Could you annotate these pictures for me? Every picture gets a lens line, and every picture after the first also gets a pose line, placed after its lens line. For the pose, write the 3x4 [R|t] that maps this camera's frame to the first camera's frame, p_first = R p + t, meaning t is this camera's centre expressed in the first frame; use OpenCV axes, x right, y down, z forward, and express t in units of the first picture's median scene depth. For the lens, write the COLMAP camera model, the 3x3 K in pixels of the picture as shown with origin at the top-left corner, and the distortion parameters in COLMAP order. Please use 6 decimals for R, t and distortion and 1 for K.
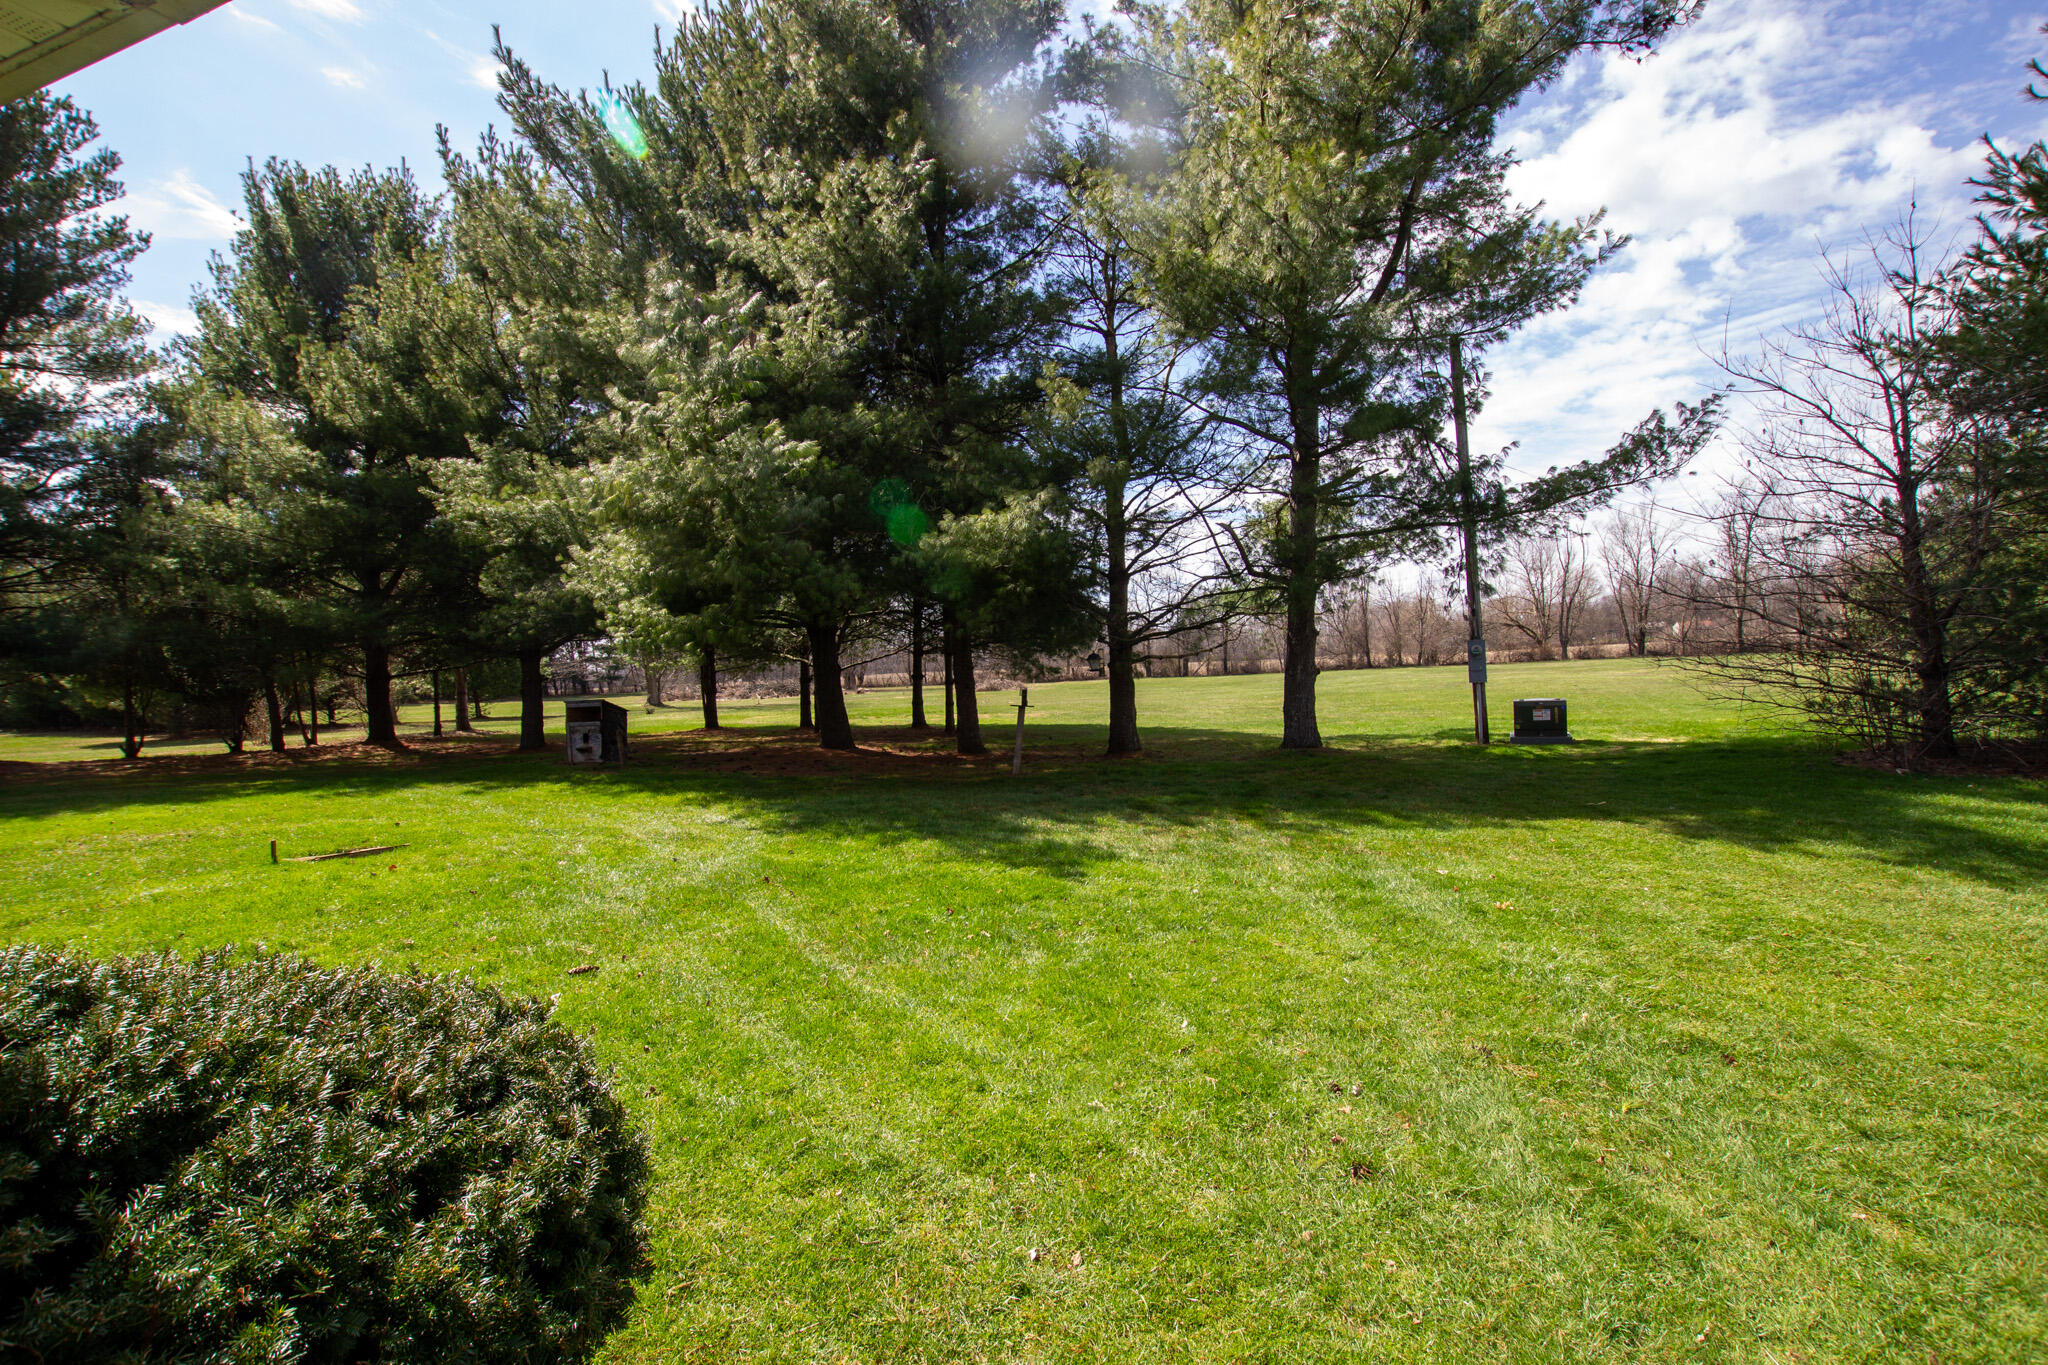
lens RADIAL K [[957.9, 0, 1026.2], [0, 957.9, 692.8], [0, 0, 1]] dist [-0.032769, 0.005684]
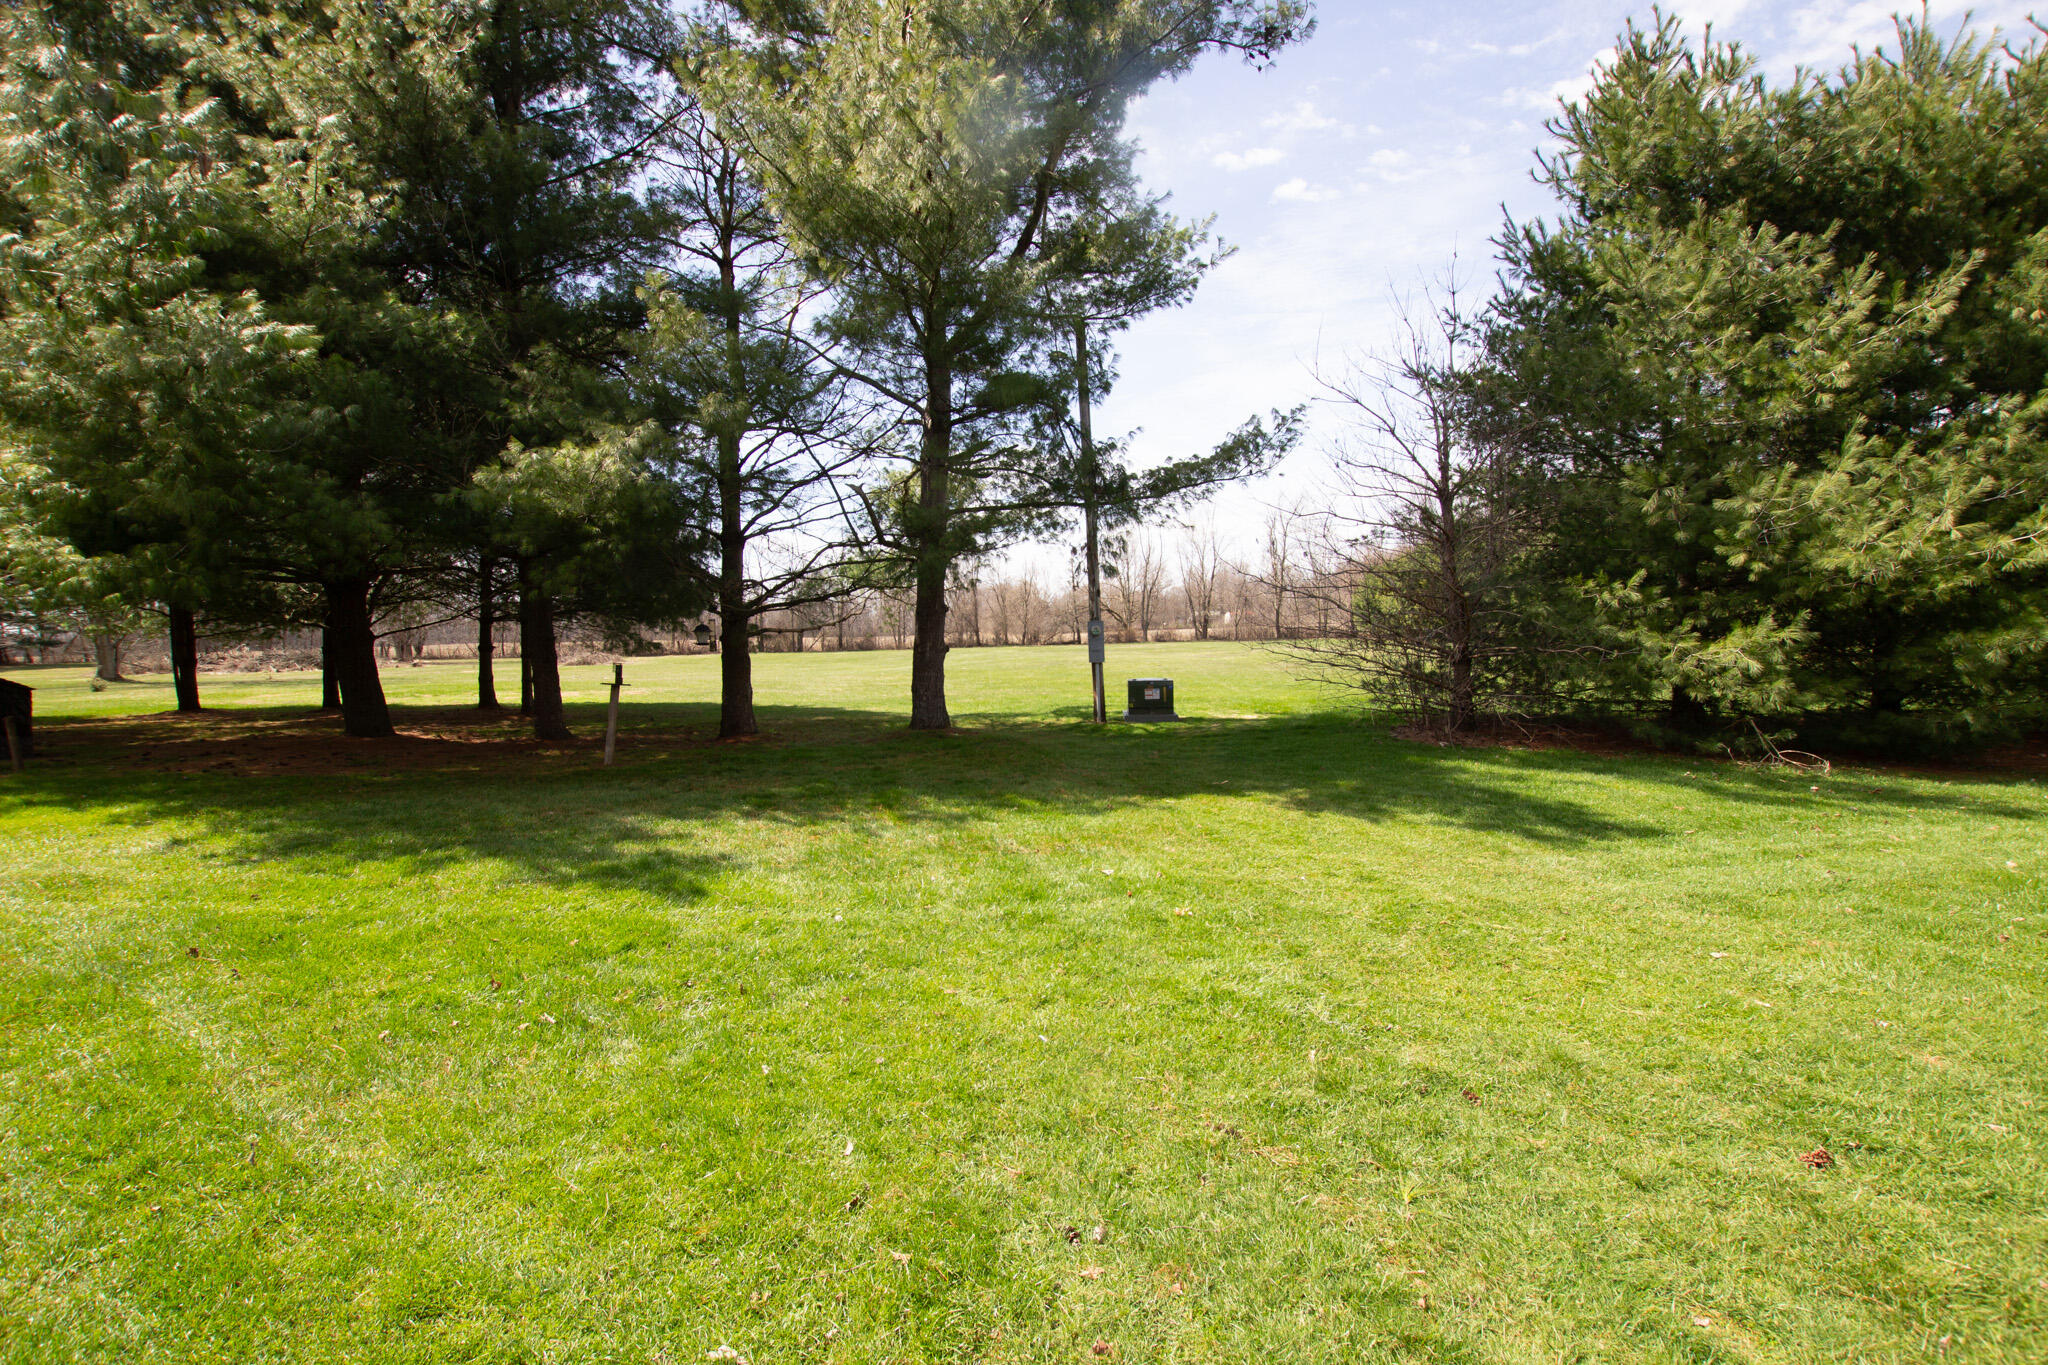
lens RADIAL K [[953.3, 0, 1022.5], [0, 953.3, 691.5], [0, 0, 1]] dist [-0.024660, 0.001642]
pose [[0.922689, -0.000639, 0.385545, 0.004513], [-0.008722, 0.999708, 0.022531, -0.002143], [-0.385447, -0.024151, 0.922414, 0.095418]]
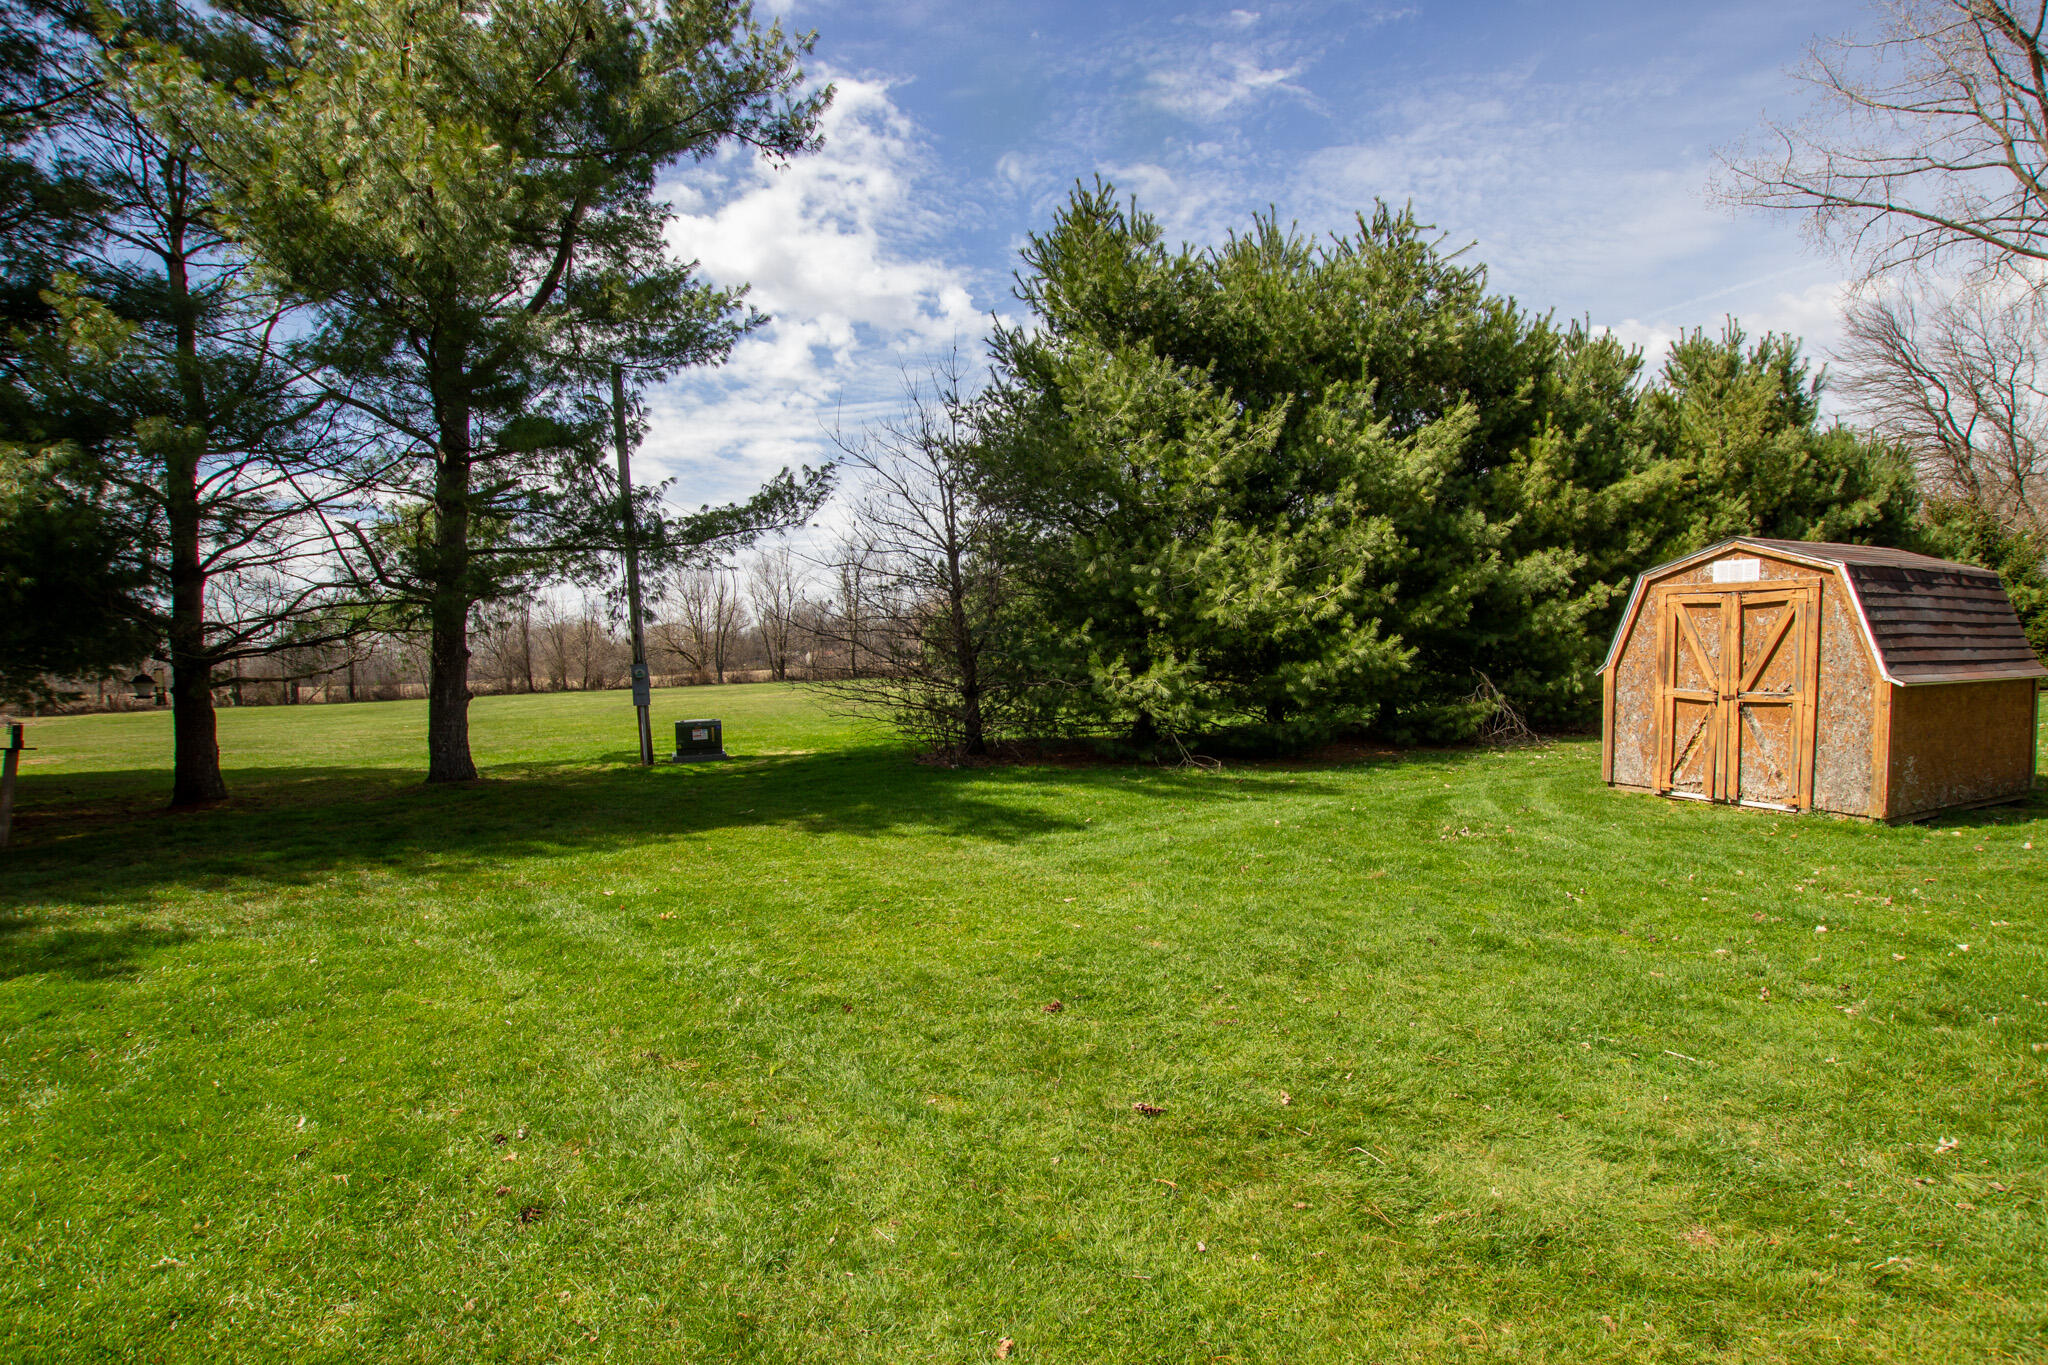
lens RADIAL K [[957.9, 0, 1026.2], [0, 957.9, 692.8], [0, 0, 1]] dist [-0.032769, 0.005684]
pose [[0.677963, -0.005748, 0.735073, -0.000489], [0.024415, 0.999594, -0.014701, 0.001086], [-0.734690, 0.027913, 0.677828, -0.005614]]
